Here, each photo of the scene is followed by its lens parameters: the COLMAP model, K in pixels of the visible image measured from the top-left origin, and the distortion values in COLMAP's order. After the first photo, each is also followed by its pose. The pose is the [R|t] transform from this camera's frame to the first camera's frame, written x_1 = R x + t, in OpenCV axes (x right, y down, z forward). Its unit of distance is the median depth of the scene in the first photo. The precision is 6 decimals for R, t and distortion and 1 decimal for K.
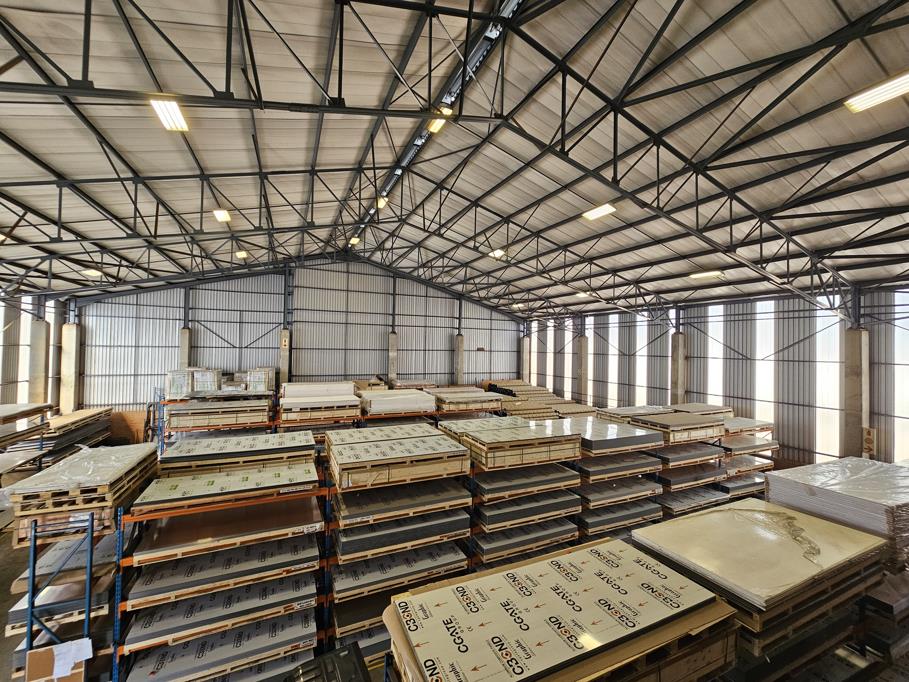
lens RADIAL K [[374.7, 0, 456.9], [0, 374.7, 342.1], [0, 0, 1]] dist [-0.000490, 0.000950]
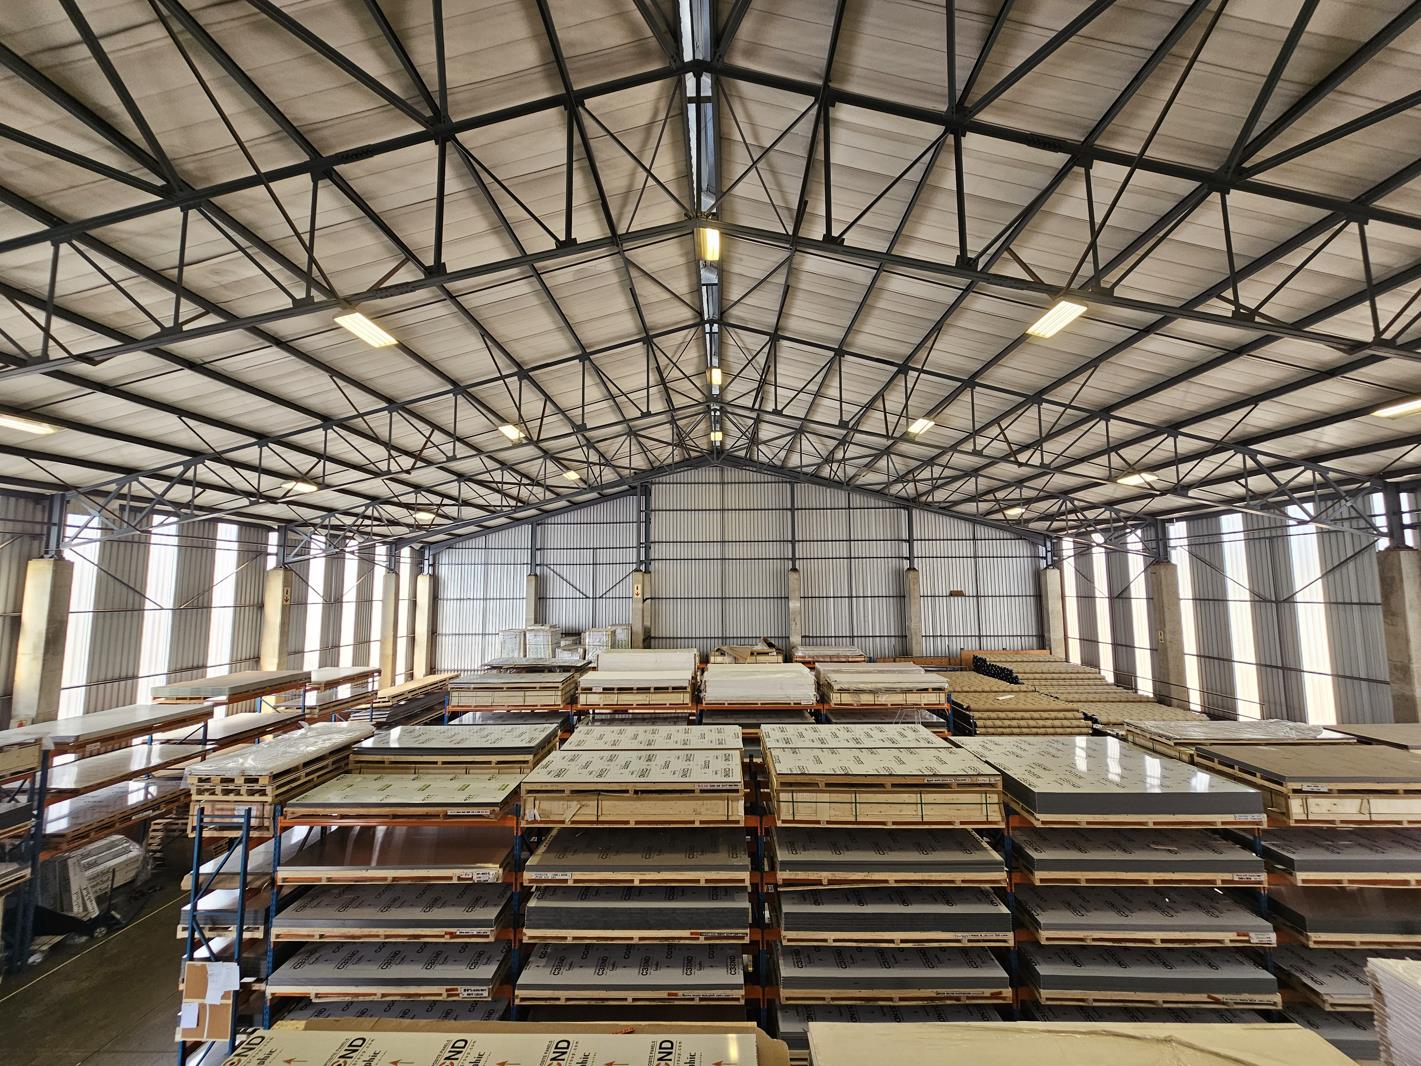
lens RADIAL K [[585.7, 0, 708.9], [0, 585.7, 532.5], [0, 0, 1]] dist [-0.000490, 0.000950]
pose [[0.897258, -0.065507, -0.436619, 0.199186], [0.028659, 0.995487, -0.090462, -0.004728], [0.440575, 0.068654, 0.895087, 0.079744]]
